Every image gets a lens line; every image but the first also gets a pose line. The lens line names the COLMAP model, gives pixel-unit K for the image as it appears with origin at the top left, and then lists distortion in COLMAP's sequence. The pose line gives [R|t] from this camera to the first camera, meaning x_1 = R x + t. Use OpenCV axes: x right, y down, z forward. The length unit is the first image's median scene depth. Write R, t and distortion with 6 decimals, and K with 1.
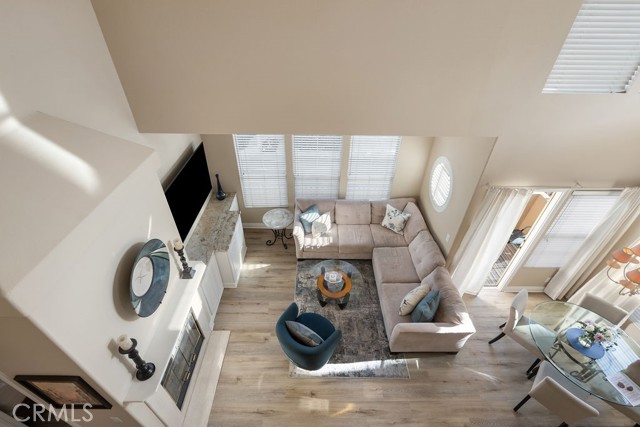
lens RADIAL K [[295.5, 0, 313.3], [0, 295.5, 210.8], [0, 0, 1]] dist [-0.002847, 0.001034]
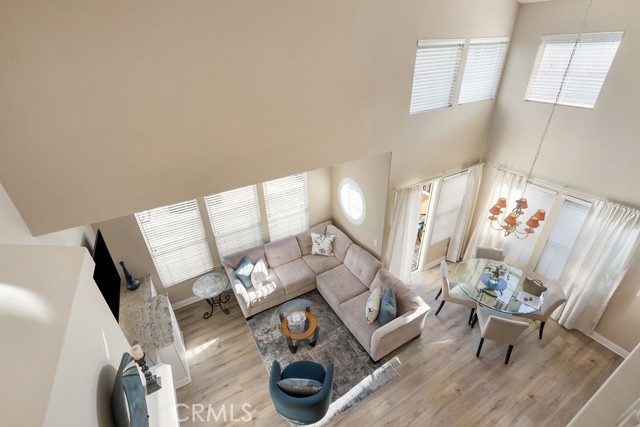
lens RADIAL K [[295.5, 0, 313.3], [0, 295.5, 210.8], [0, 0, 1]] dist [-0.002847, 0.001034]
pose [[0.869048, -0.275175, 0.411137, -0.168001], [0.332201, 0.940396, -0.072786, -0.018993], [-0.366602, 0.199835, 0.908663, 0.014006]]
